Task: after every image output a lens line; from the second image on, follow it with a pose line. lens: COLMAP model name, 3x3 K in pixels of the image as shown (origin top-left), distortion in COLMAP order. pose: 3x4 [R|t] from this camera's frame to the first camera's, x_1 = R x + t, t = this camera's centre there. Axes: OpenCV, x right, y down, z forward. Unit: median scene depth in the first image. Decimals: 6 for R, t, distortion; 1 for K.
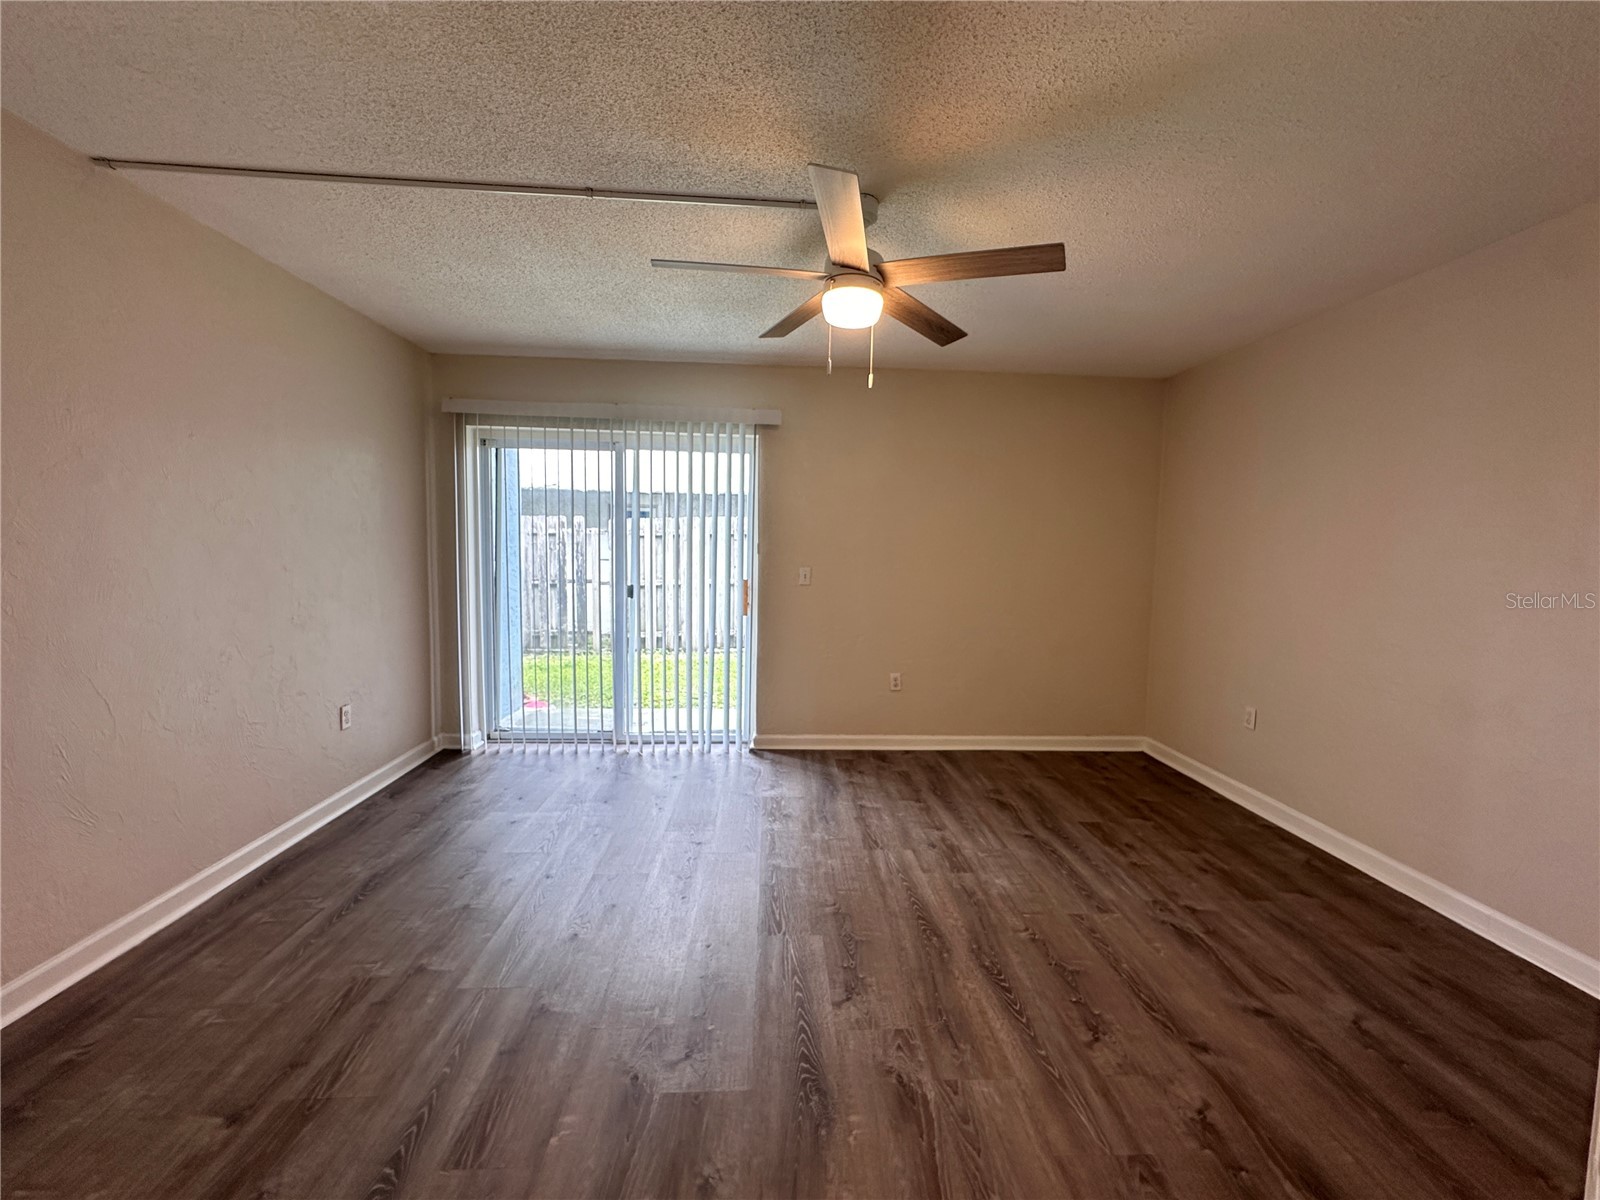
lens RADIAL K [[642.3, 0, 801.1], [0, 642.3, 601.1], [0, 0, 1]] dist [0.008620, -0.000927]
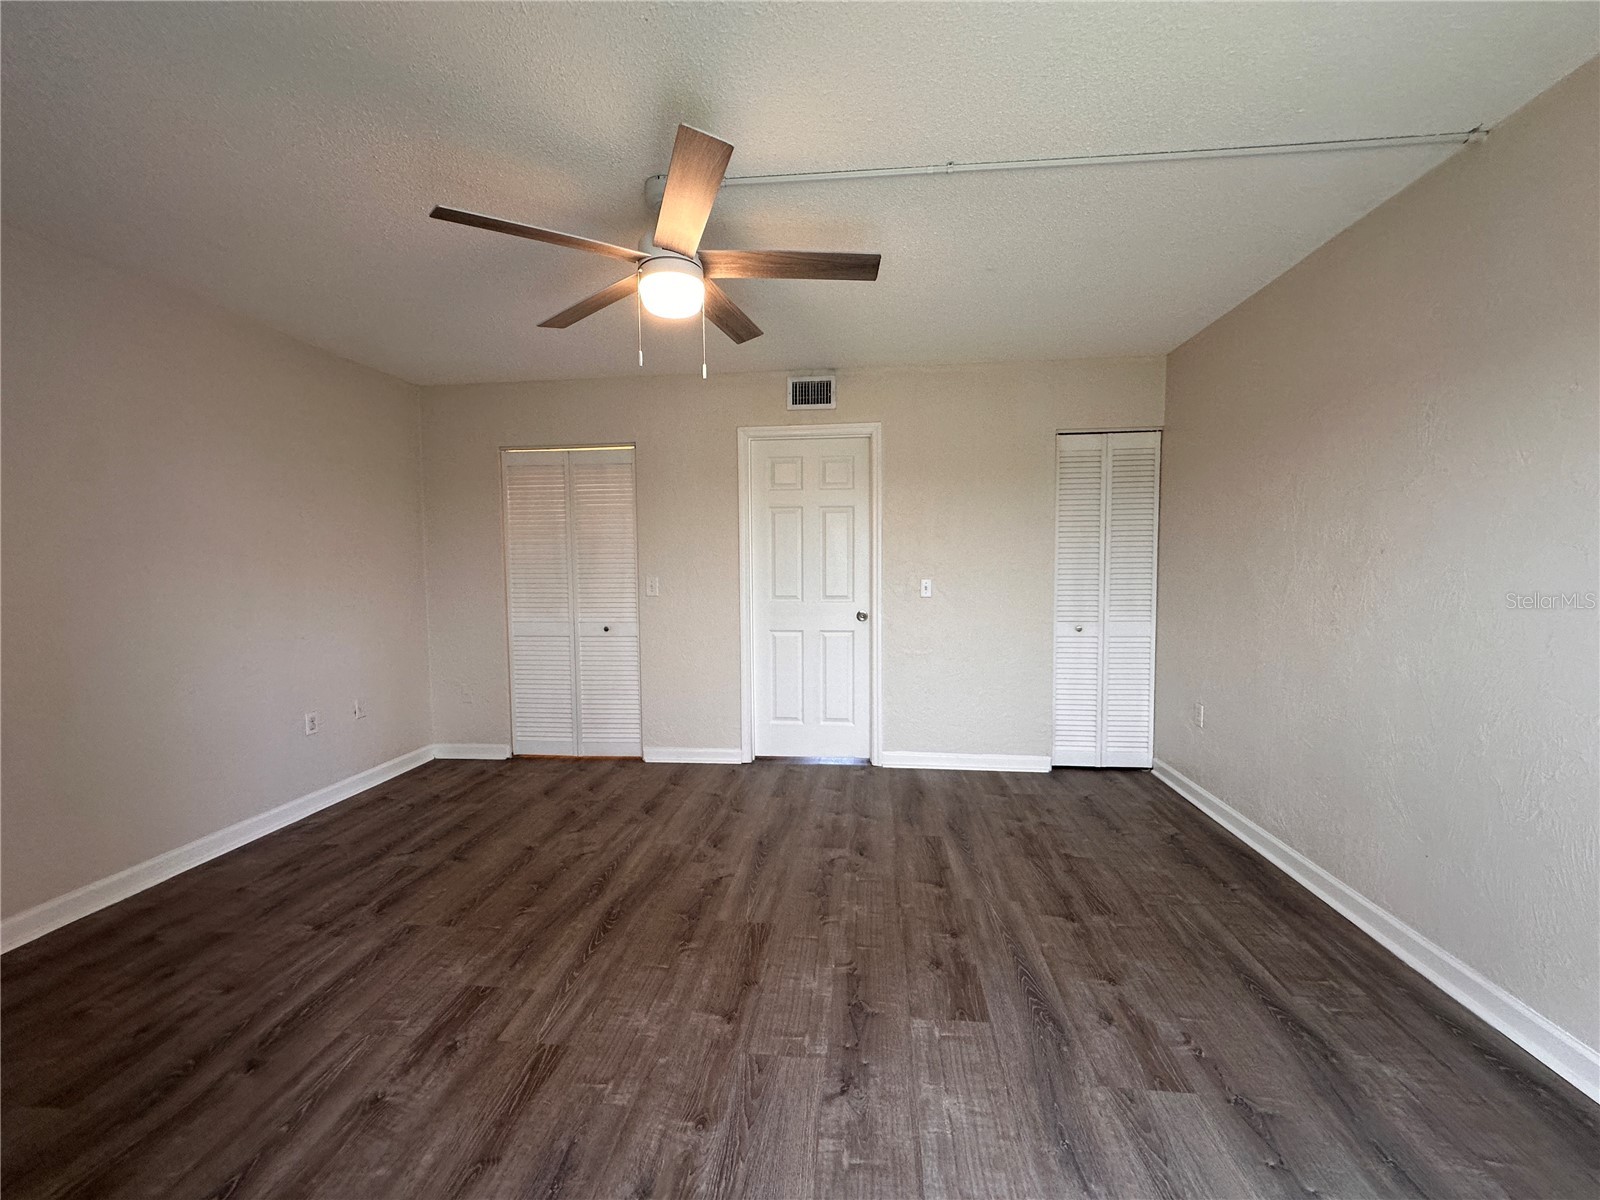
lens RADIAL K [[642.3, 0, 801.1], [0, 642.3, 601.1], [0, 0, 1]] dist [0.008620, -0.000927]
pose [[-0.987281, -0.018764, 0.157876, -0.197675], [0.004337, 0.989463, 0.144722, -0.110533], [-0.158928, 0.143566, -0.976796, 1.458115]]
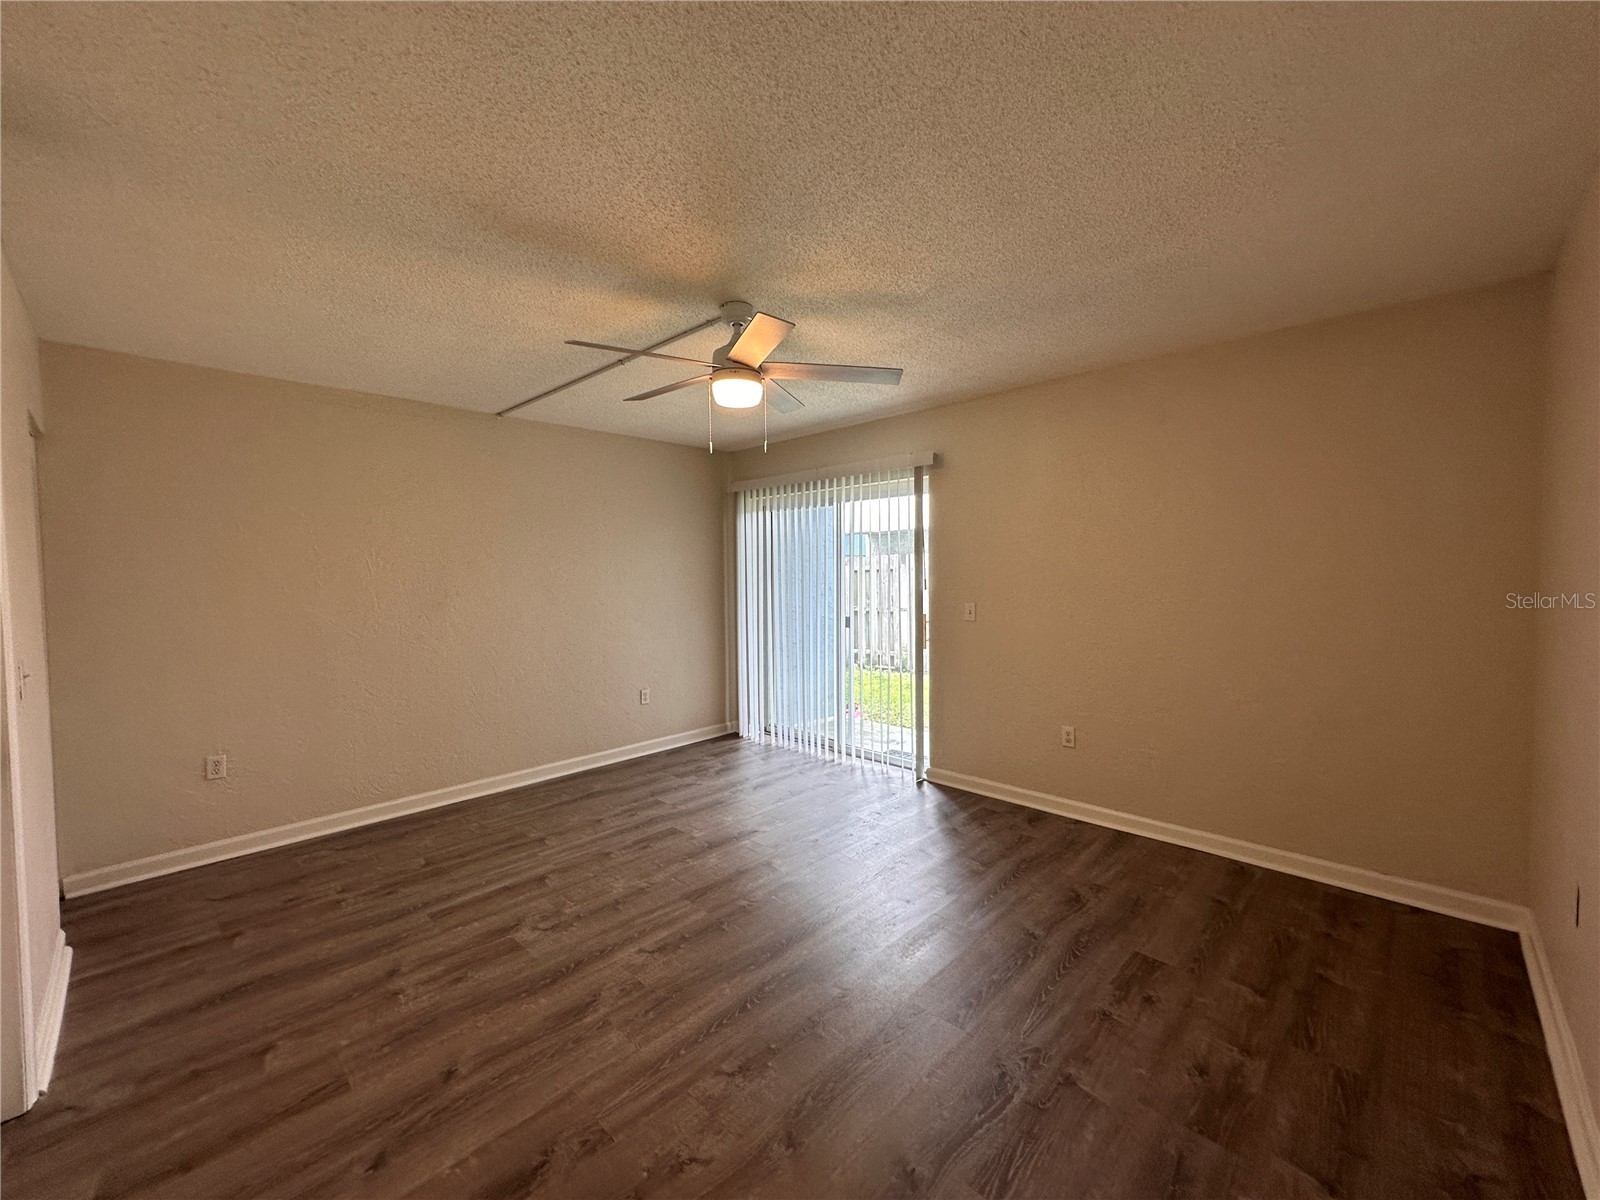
lens RADIAL K [[642.3, 0, 801.1], [0, 642.3, 601.1], [0, 0, 1]] dist [0.008620, -0.000927]
pose [[0.679824, 0.005058, -0.733358, 0.778019], [-0.034240, 0.999105, -0.024850, -0.031235], [0.732575, 0.042004, 0.679389, 0.214621]]
